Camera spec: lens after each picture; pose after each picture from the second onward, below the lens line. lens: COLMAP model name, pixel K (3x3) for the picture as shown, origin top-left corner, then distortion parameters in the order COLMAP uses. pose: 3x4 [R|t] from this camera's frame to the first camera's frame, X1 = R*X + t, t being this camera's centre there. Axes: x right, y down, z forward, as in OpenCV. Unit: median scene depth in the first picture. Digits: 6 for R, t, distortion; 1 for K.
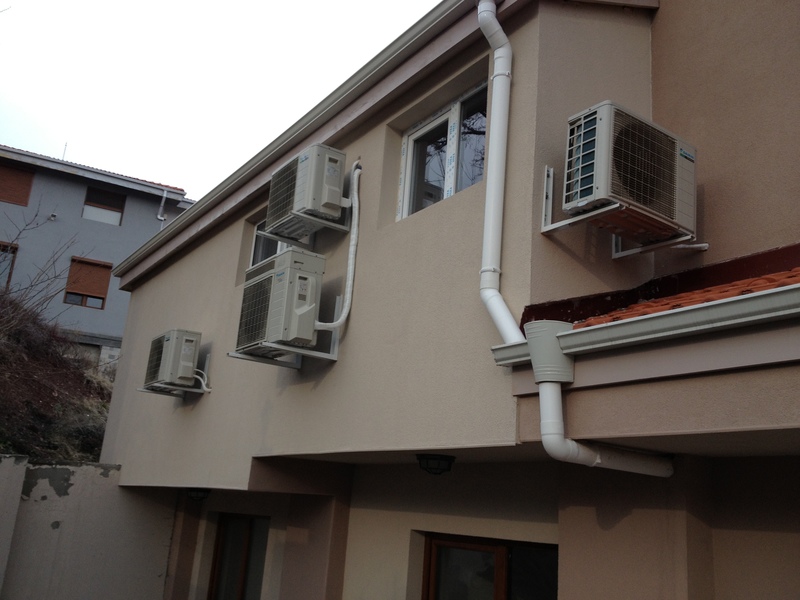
lens RADIAL K [[815.6, 0, 400.0], [0, 815.6, 300.0], [0, 0, 1]] dist [0.002263, -0.008257]
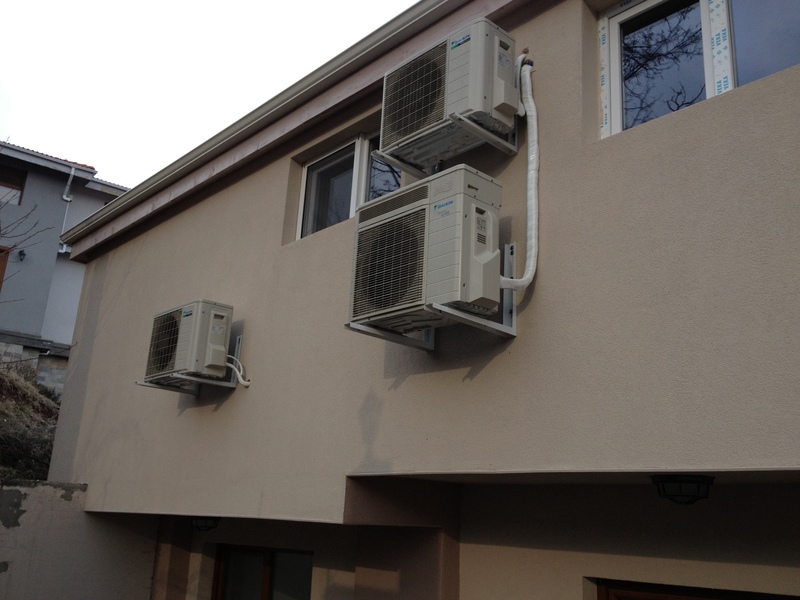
lens RADIAL K [[807.7, 0, 399.3], [0, 807.7, 314.6], [0, 0, 1]] dist [0.018055, -0.023186]
pose [[0.989544, 0.018081, 0.143093, -0.205286], [-0.019401, 0.999781, 0.007835, 0.040109], [-0.142920, -0.010529, 0.989678, 0.261778]]
